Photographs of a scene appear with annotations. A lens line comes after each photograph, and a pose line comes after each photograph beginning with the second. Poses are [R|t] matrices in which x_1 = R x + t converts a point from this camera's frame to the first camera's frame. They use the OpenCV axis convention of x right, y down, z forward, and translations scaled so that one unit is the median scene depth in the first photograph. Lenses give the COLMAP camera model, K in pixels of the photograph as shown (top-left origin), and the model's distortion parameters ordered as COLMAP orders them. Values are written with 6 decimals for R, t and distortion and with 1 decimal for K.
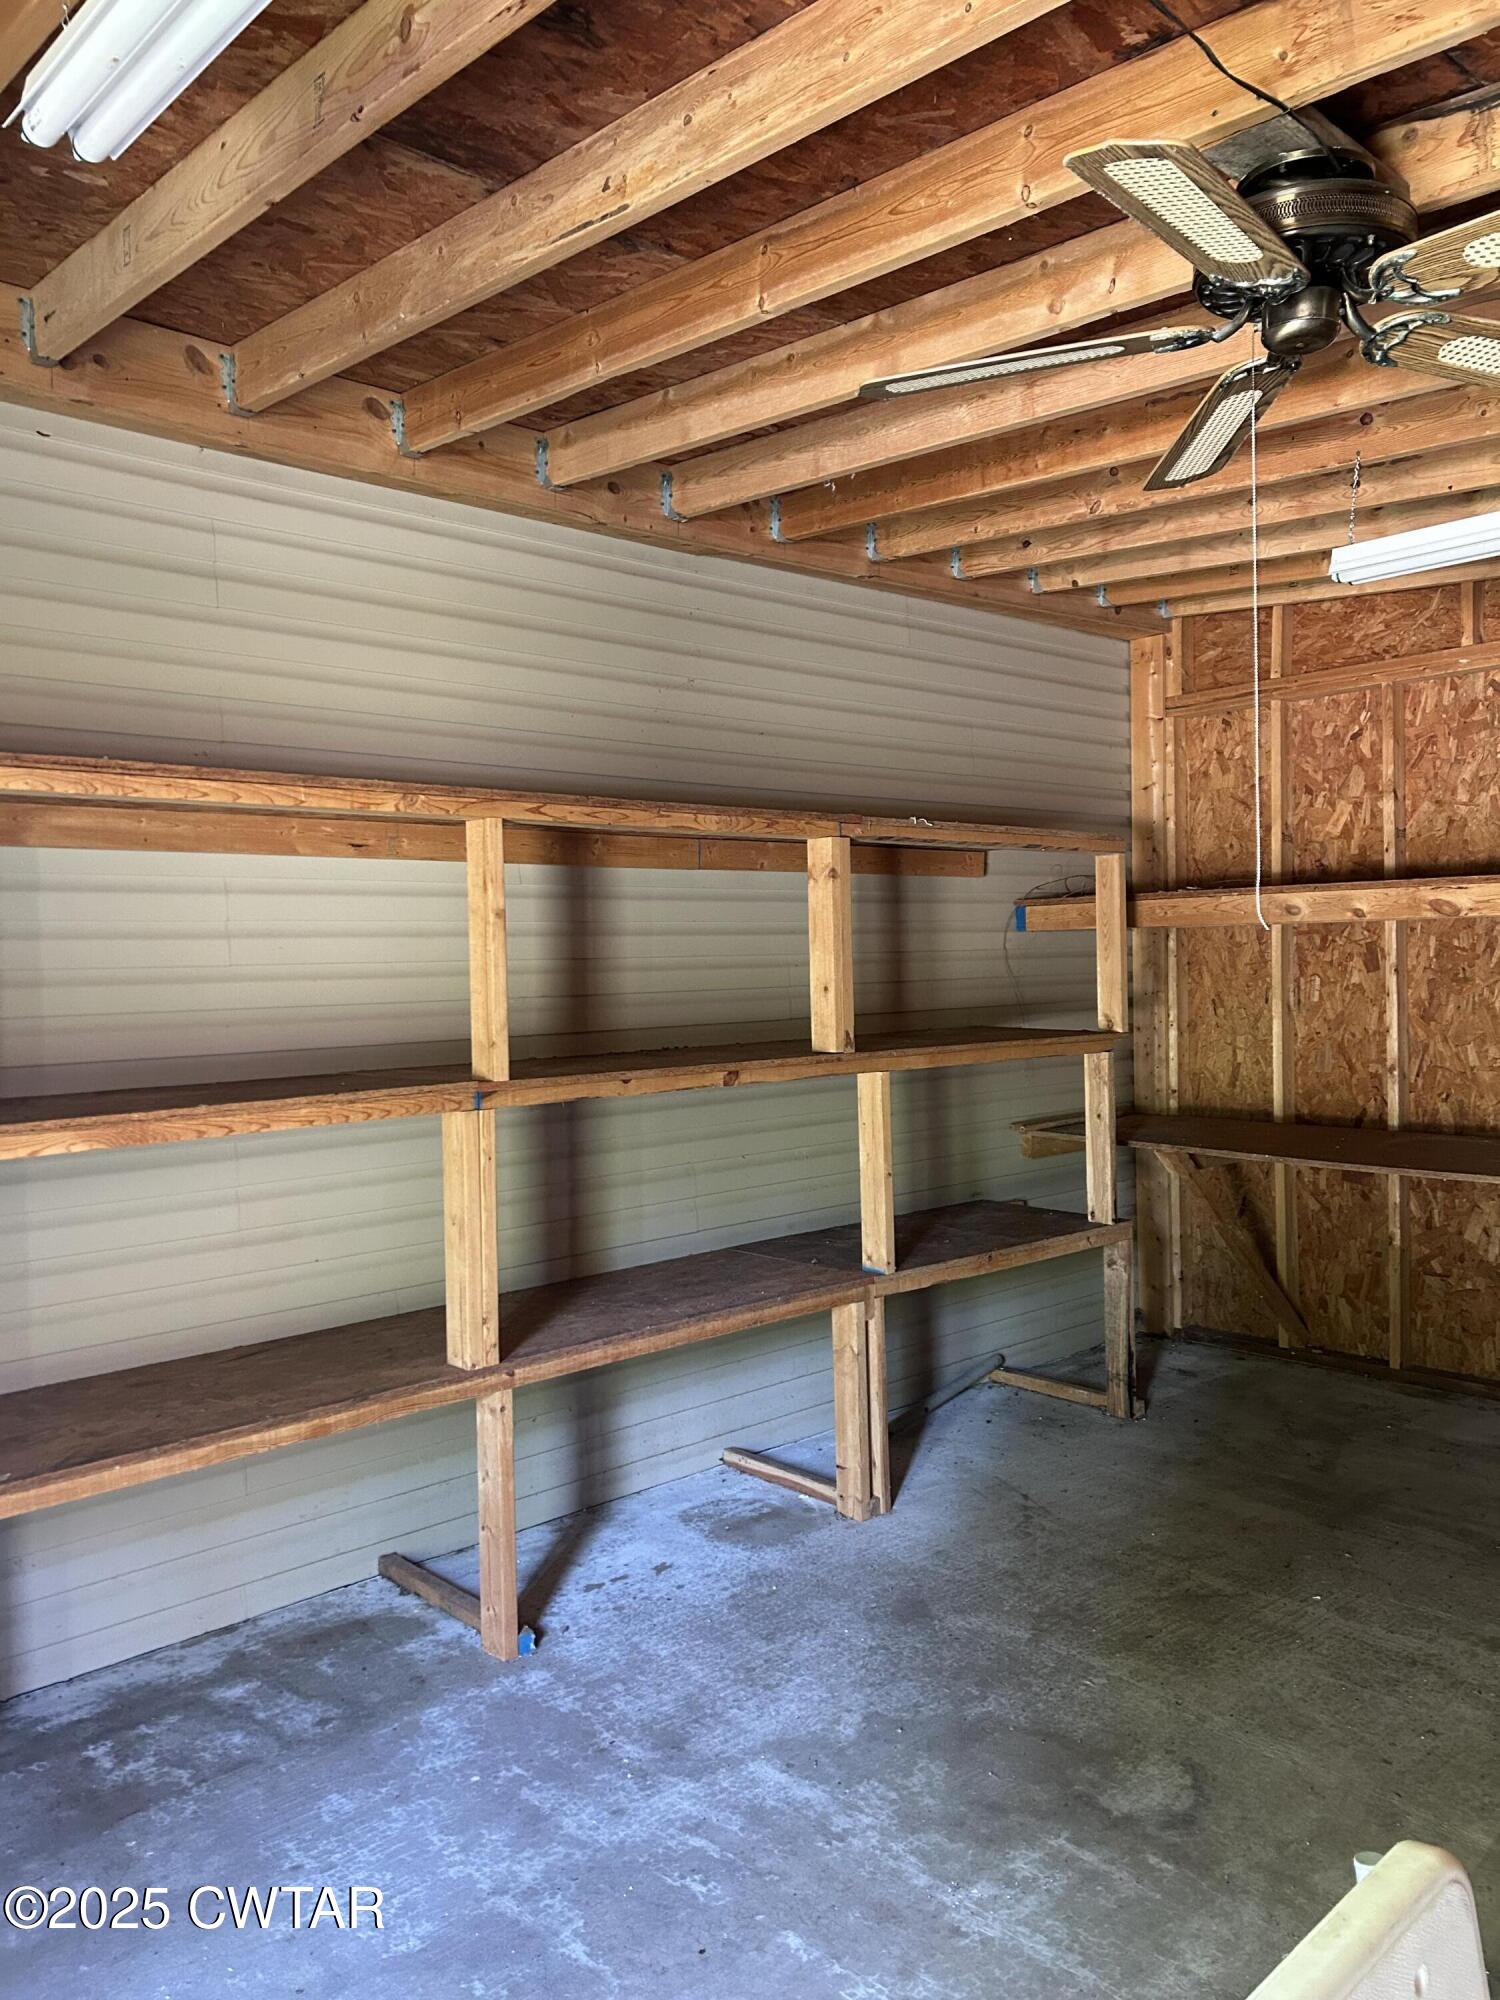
lens RADIAL K [[1506.0, 0, 756.1], [0, 1506.0, 1001.3], [0, 0, 1]] dist [0.070155, -0.085756]
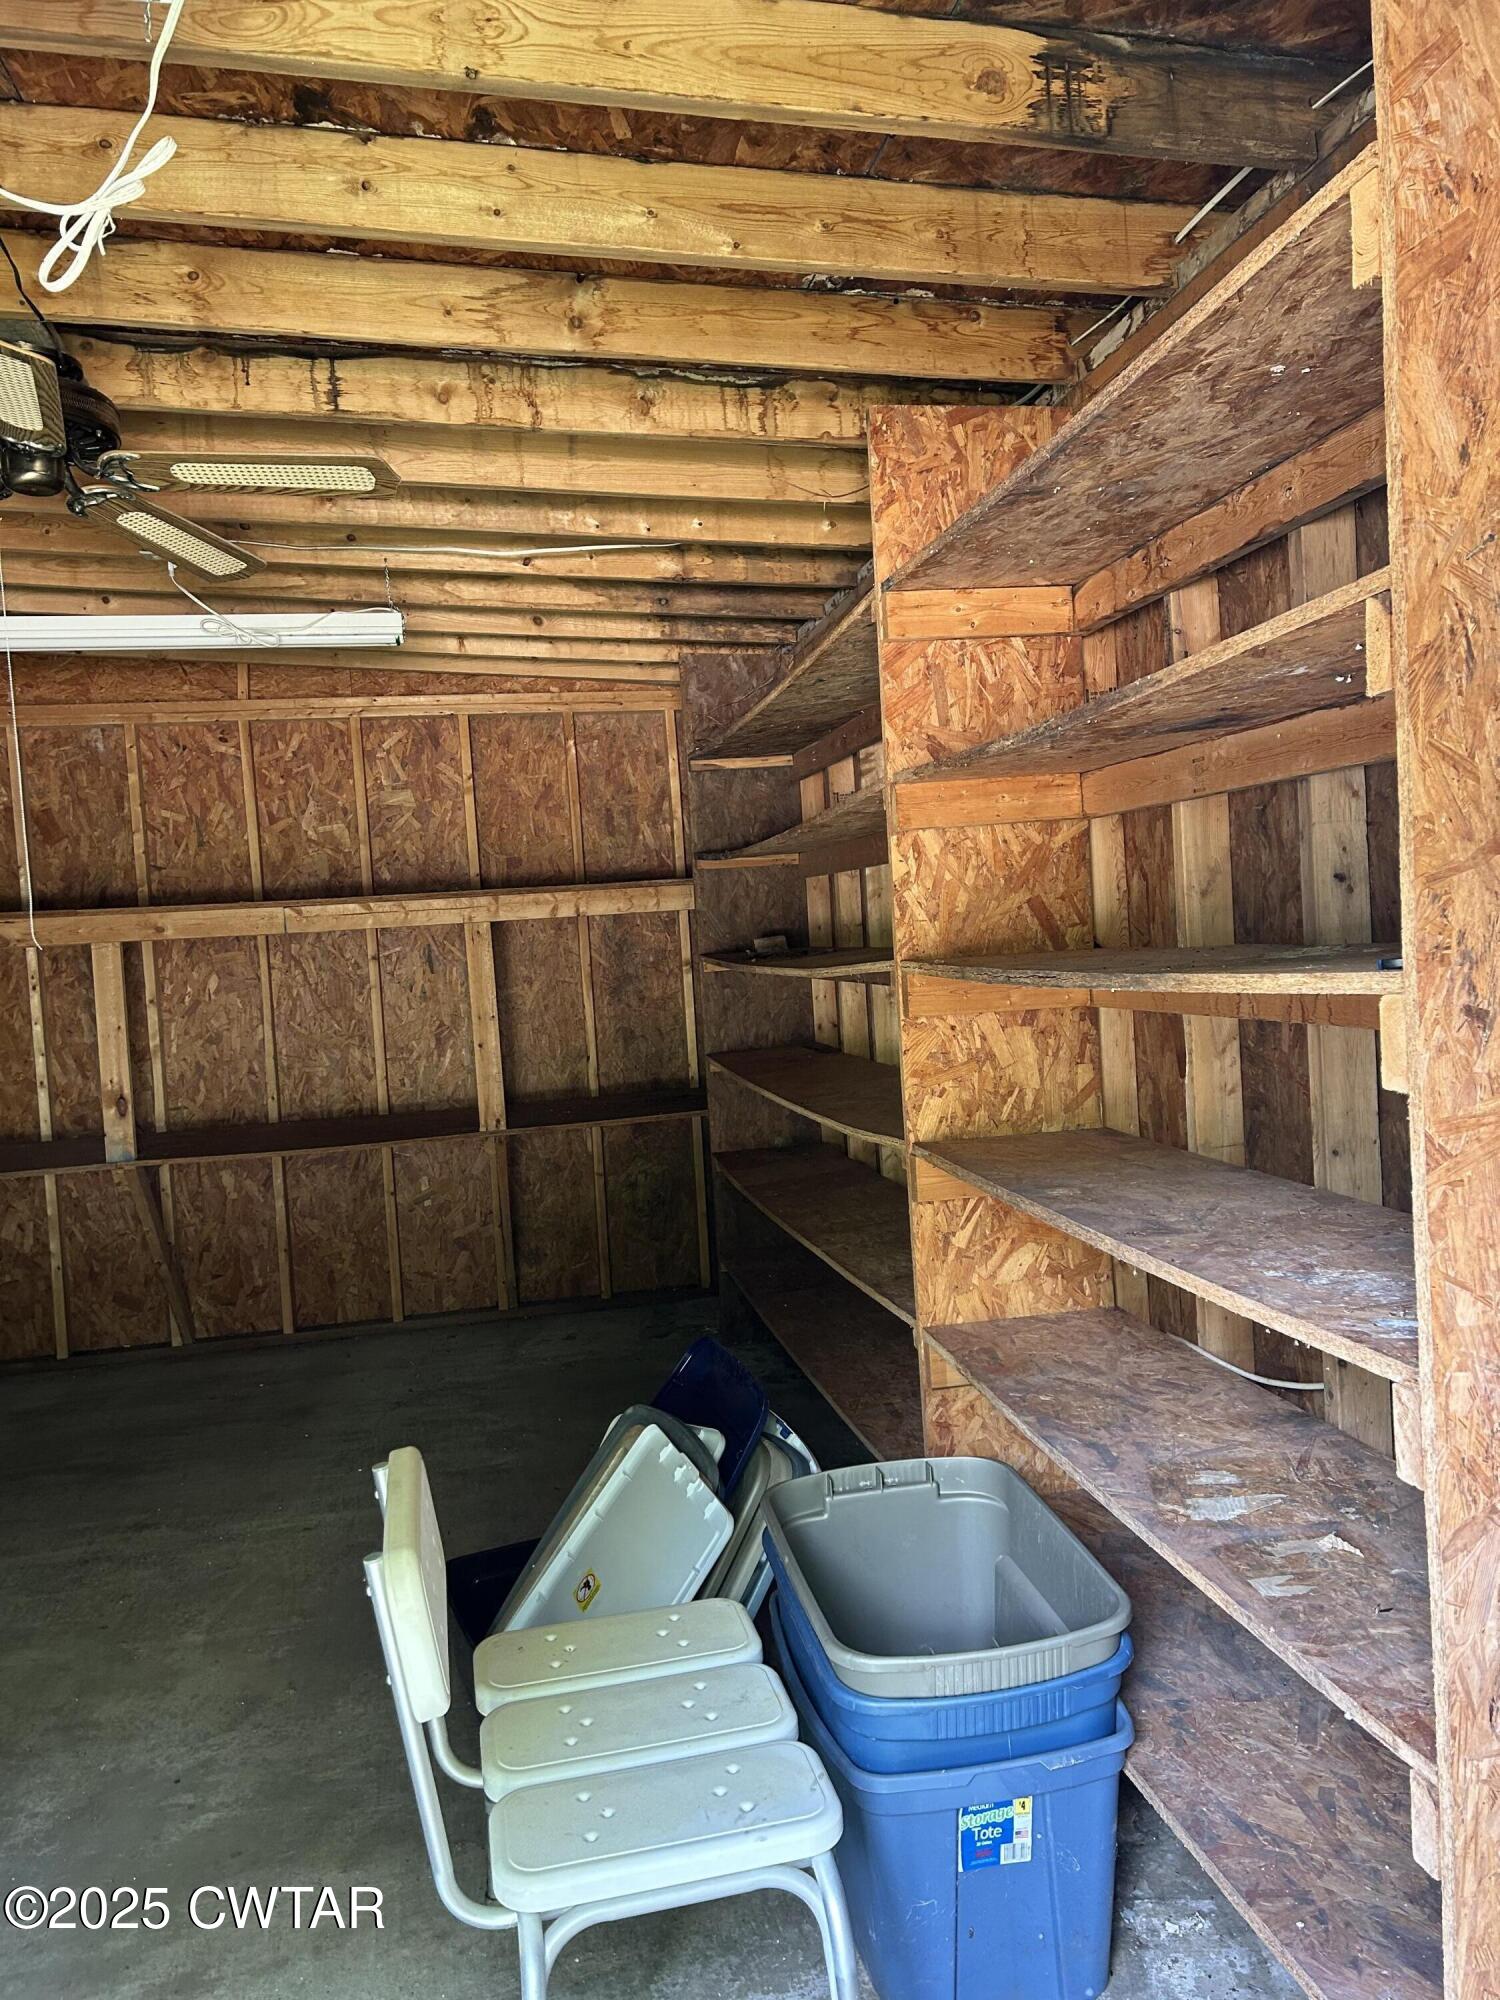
lens RADIAL K [[1506.0, 0, 755.8], [0, 1506.0, 1001.1], [0, 0, 1]] dist [0.070155, -0.085756]
pose [[0.521108, -0.041815, 0.852466, -0.423767], [0.067060, 0.997717, 0.007946, 0.022565], [-0.850852, 0.053025, 0.522723, -0.147837]]
